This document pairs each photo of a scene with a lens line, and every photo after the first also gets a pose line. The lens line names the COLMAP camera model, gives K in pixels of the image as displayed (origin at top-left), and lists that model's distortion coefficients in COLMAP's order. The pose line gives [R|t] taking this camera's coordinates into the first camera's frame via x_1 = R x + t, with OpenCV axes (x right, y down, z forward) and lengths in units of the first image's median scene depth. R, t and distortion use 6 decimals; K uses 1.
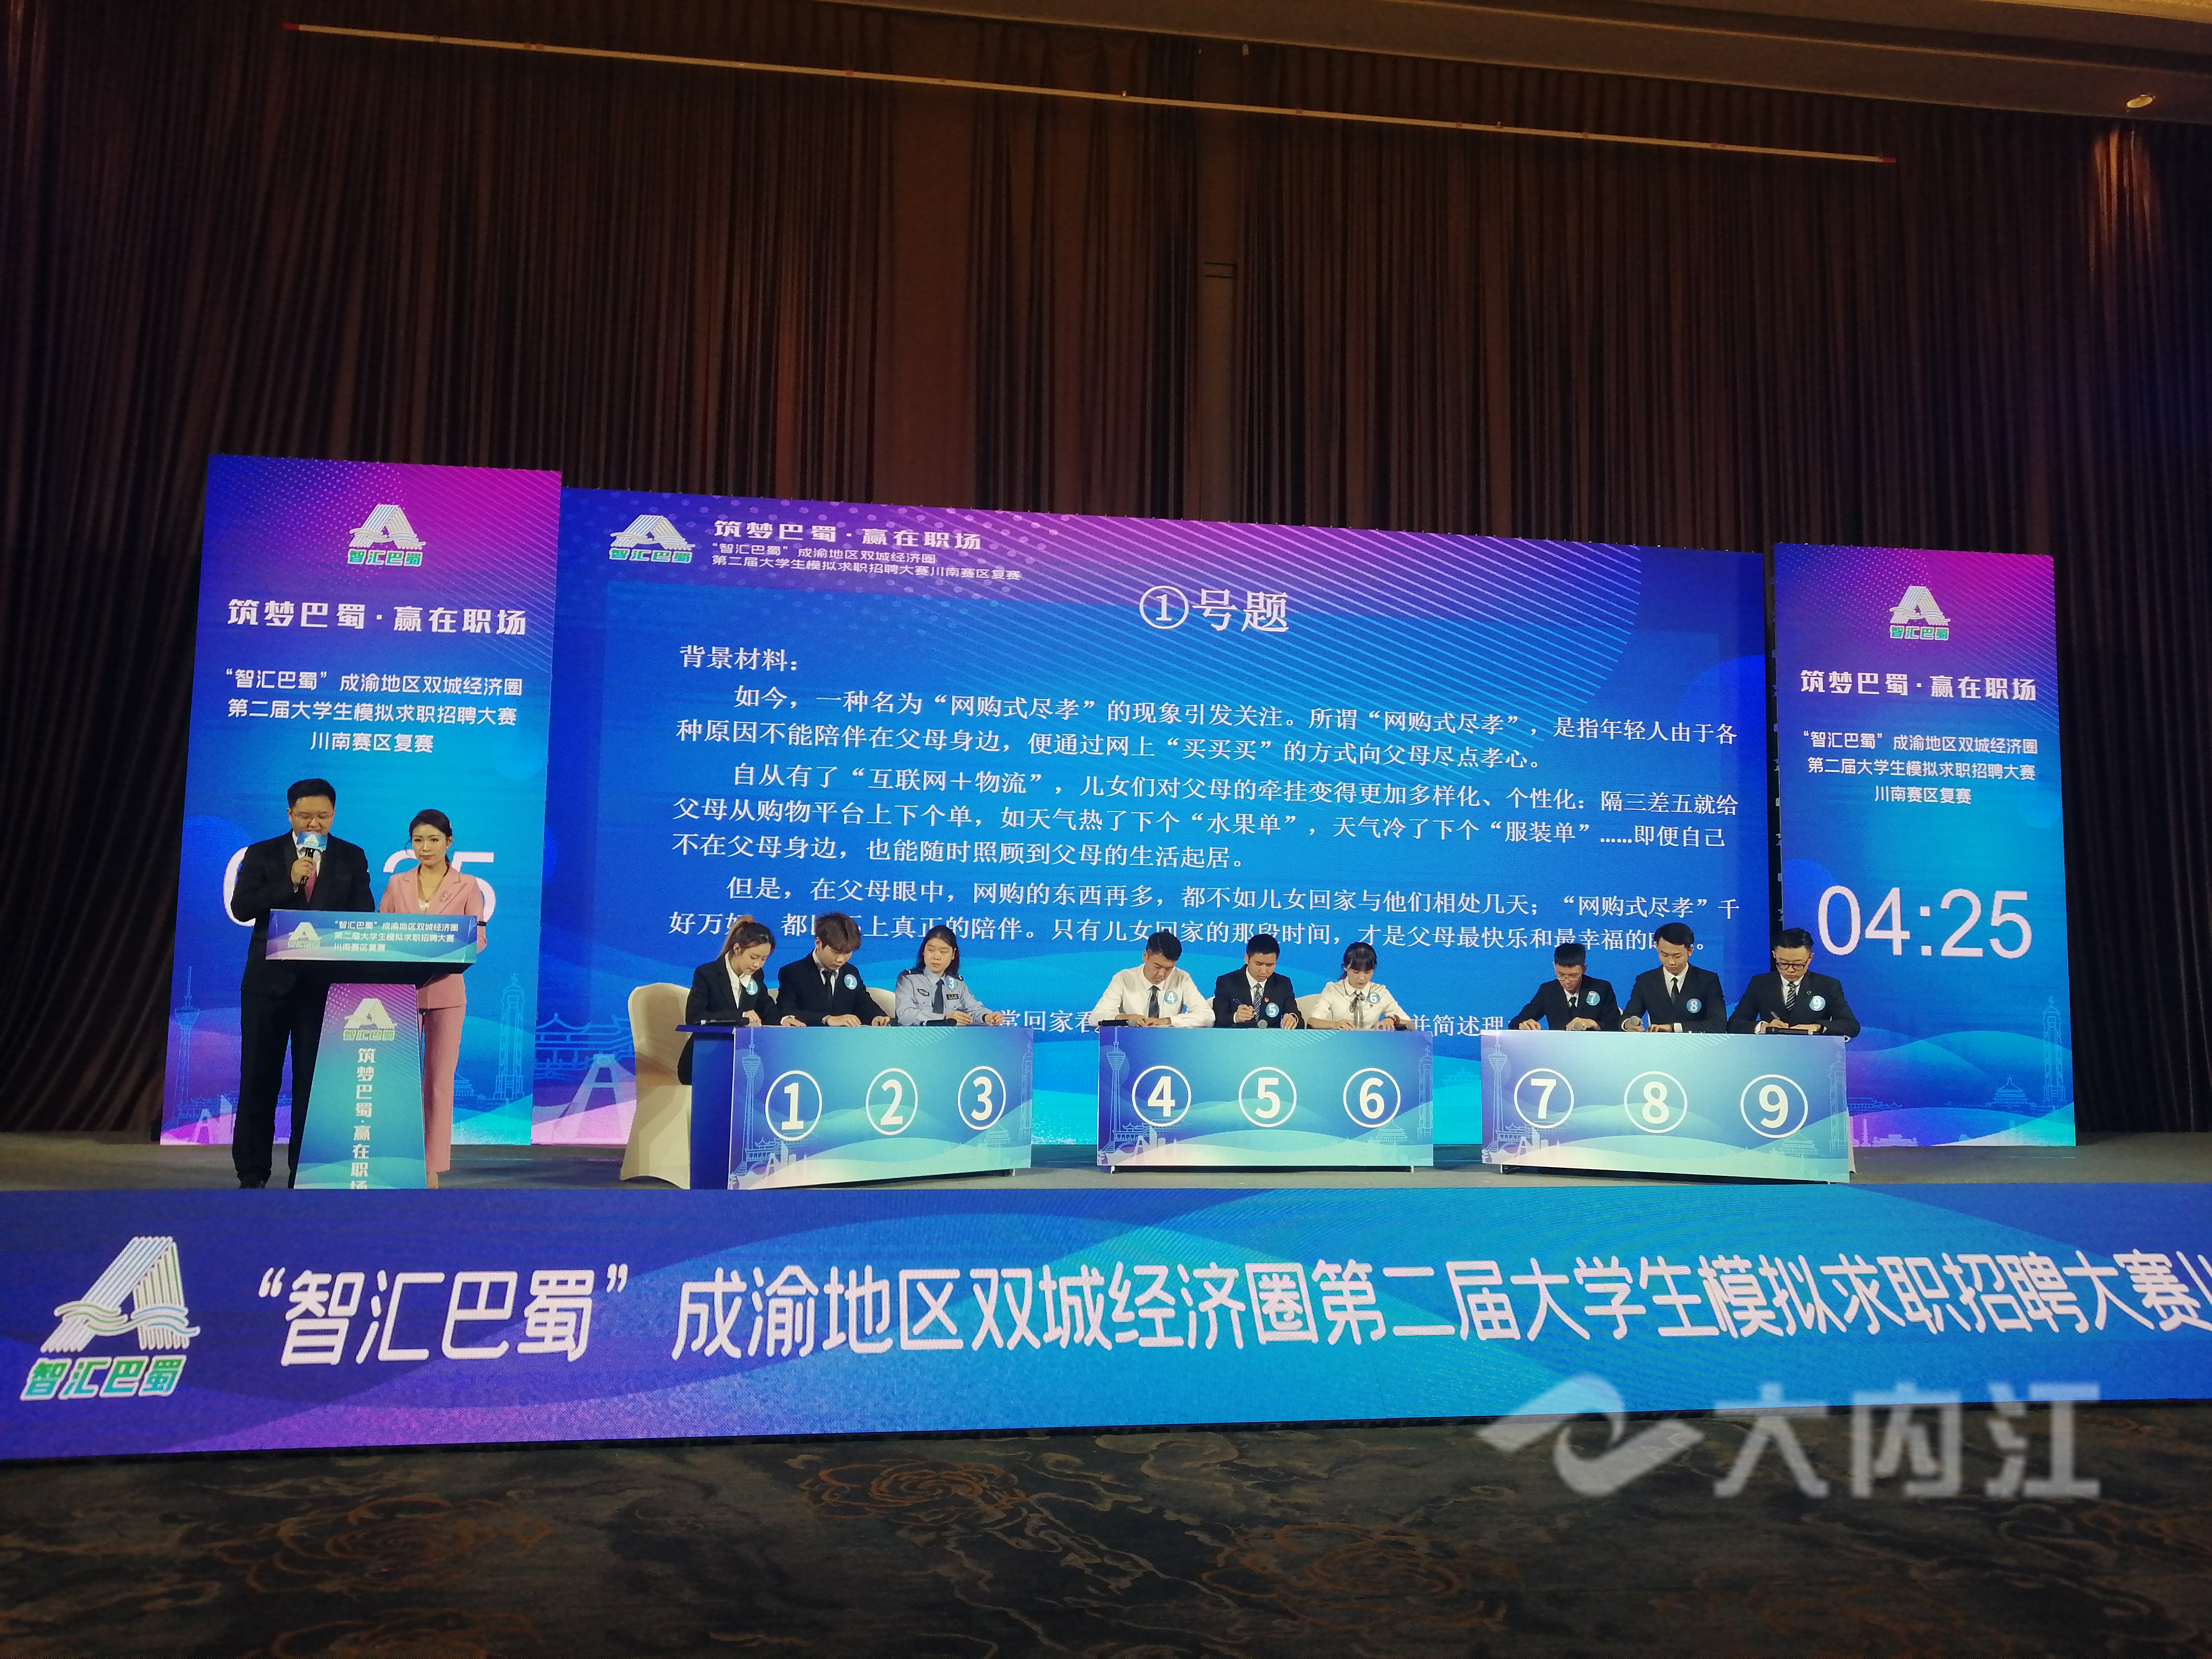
lens RADIAL K [[1747.5, 0, 1106.0], [0, 1747.5, 829.5], [0, 0, 1]] dist [0.000000, 0.000737]
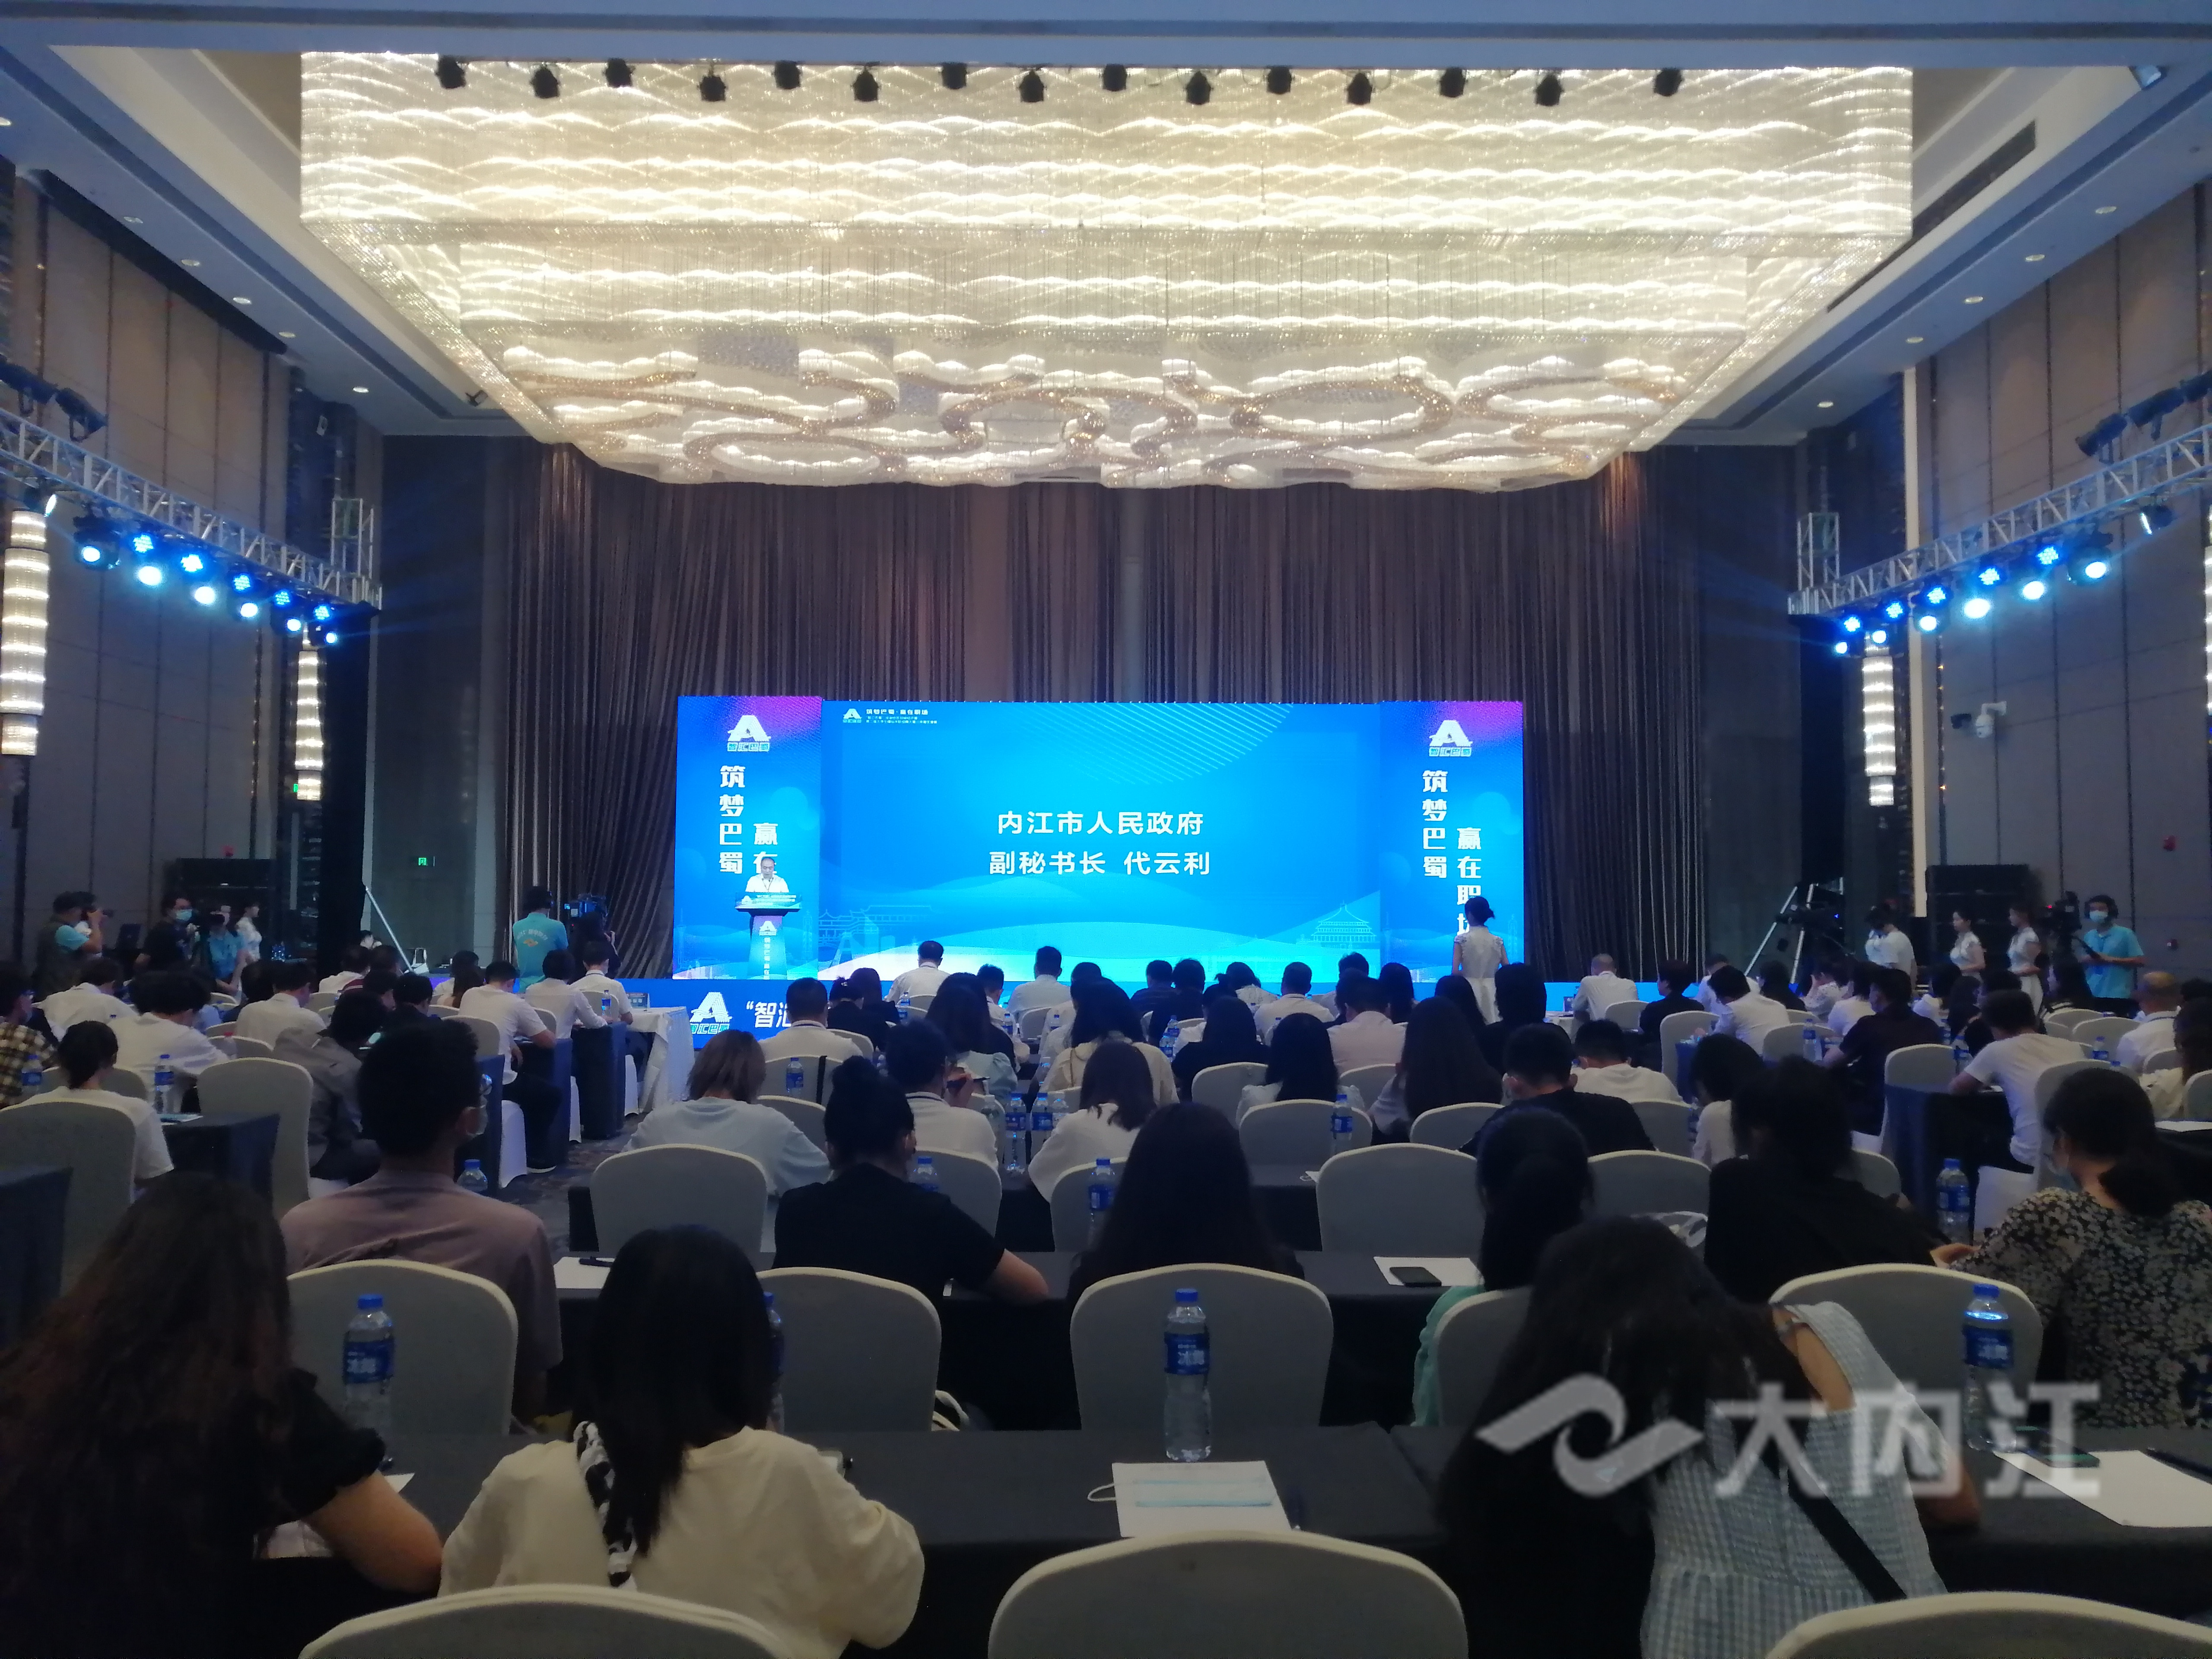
lens RADIAL K [[1747.5, 0, 1106.0], [0, 1747.5, 829.5], [0, 0, 1]] dist [0.000000, 0.000737]
pose [[0.991635, -0.012721, -0.128445, 0.368257], [0.018283, 0.998941, 0.042215, -0.119614], [0.127772, -0.044210, 0.990818, -1.288799]]
